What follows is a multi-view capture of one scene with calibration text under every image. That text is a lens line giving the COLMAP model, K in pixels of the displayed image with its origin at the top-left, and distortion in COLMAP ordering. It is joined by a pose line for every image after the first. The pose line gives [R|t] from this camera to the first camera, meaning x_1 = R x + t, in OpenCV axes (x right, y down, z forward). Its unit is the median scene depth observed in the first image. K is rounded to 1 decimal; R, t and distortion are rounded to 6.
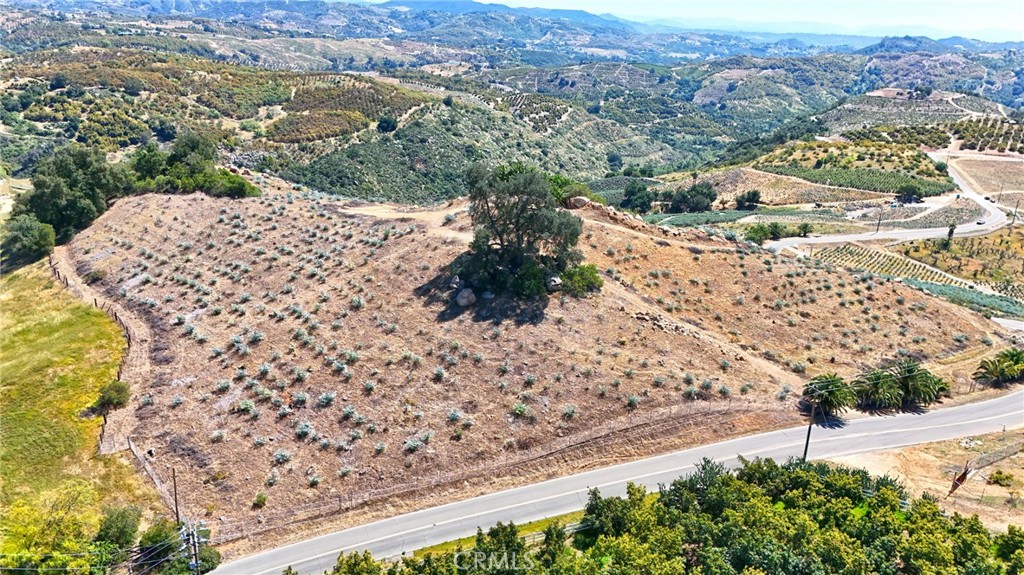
lens RADIAL K [[751.4, 0, 512.5], [0, 751.4, 288.1], [0, 0, 1]] dist [0.075685, -0.071902]
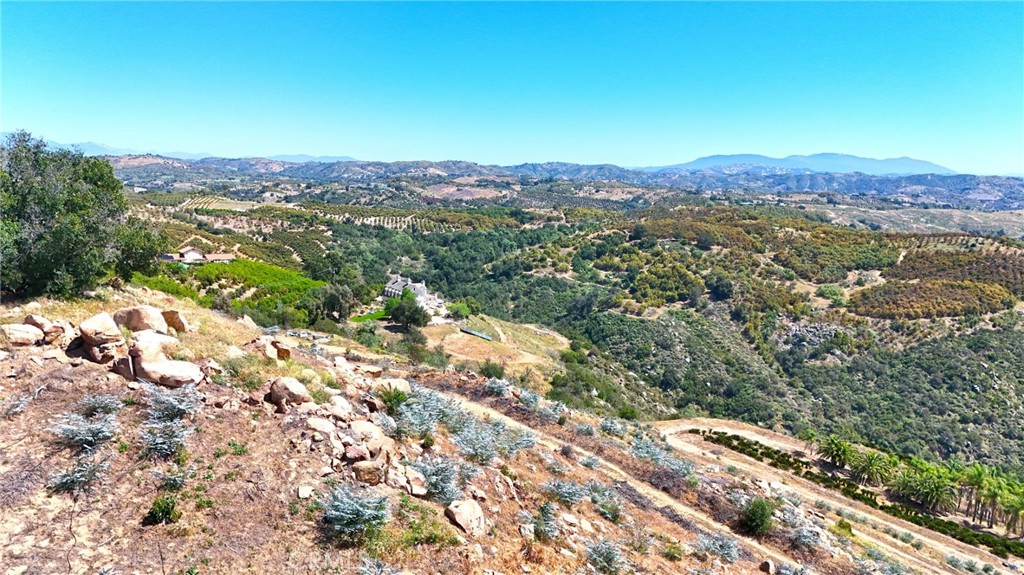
lens RADIAL K [[751.4, 0, 512.2], [0, 751.4, 284.4], [0, 0, 1]] dist [0.075685, -0.071902]
pose [[0.718483, 0.074178, -0.691578, -0.044149], [-0.229750, 0.963797, -0.135313, -0.042261], [0.656504, 0.256110, 0.709514, 0.237281]]
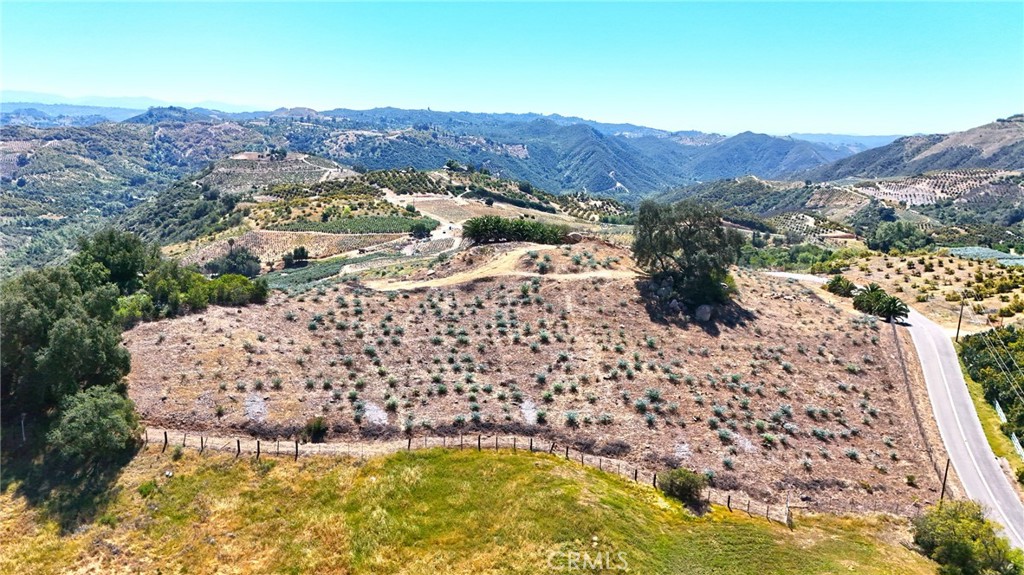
lens RADIAL K [[751.4, 0, 512.7], [0, 751.4, 292.2], [0, 0, 1]] dist [0.075685, -0.071902]
pose [[0.614352, -0.192296, 0.765241, -0.182892], [0.253216, 0.966599, 0.039608, -0.022483], [-0.747297, 0.169438, 0.642525, 0.080369]]
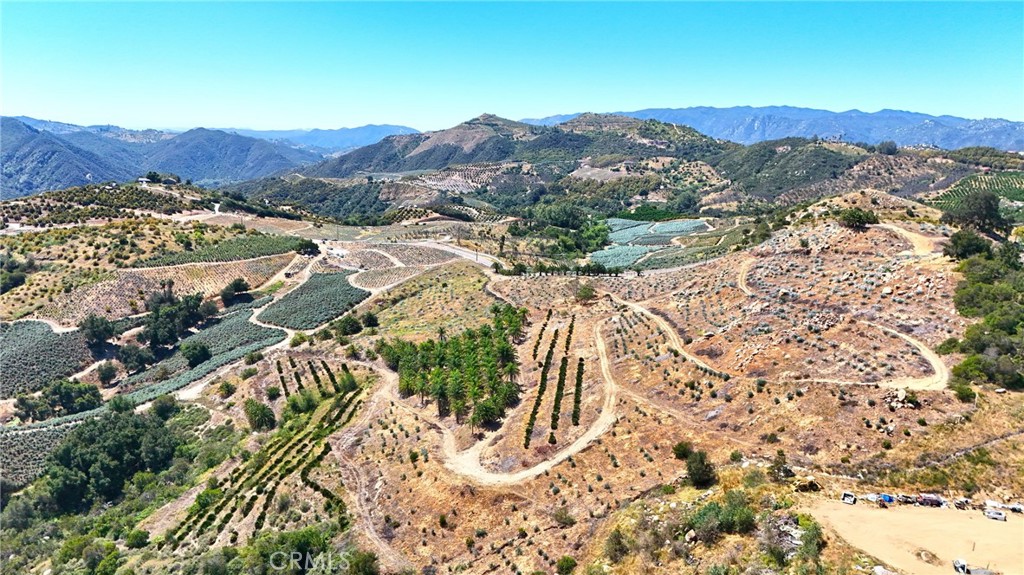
lens RADIAL K [[751.4, 0, 513.4], [0, 751.4, 290.5], [0, 0, 1]] dist [0.075685, -0.071902]
pose [[-0.092623, -0.241495, 0.965972, -0.368099], [0.298253, 0.918868, 0.258317, -0.153712], [-0.949982, 0.312030, -0.013082, 0.421651]]
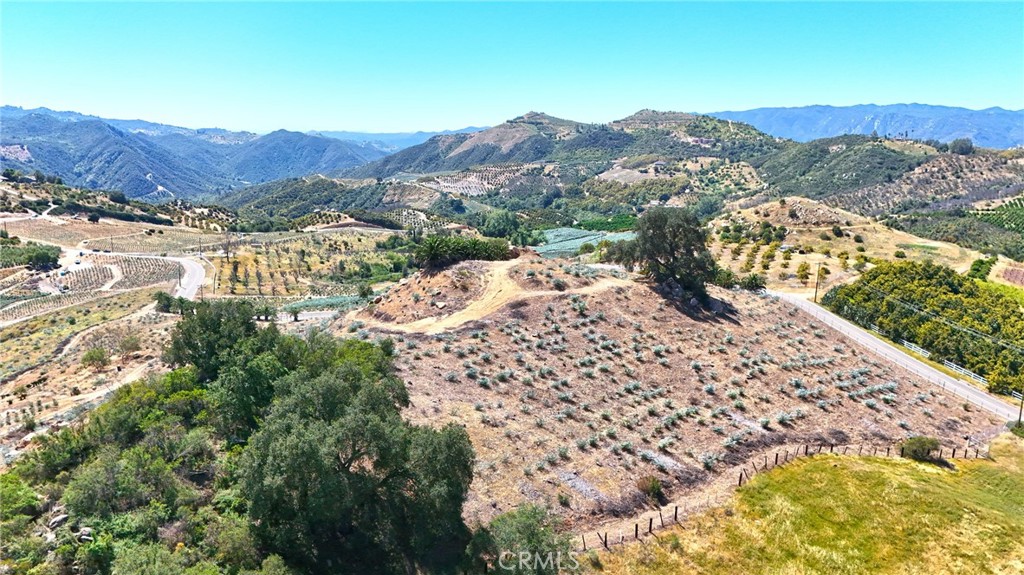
lens RADIAL K [[751.4, 0, 513.6], [0, 751.4, 291.7], [0, 0, 1]] dist [0.075685, -0.071902]
pose [[0.053148, -0.240973, 0.969075, -0.216540], [0.306768, 0.927460, 0.213801, -0.064312], [-0.950299, 0.285918, 0.123215, 0.193171]]
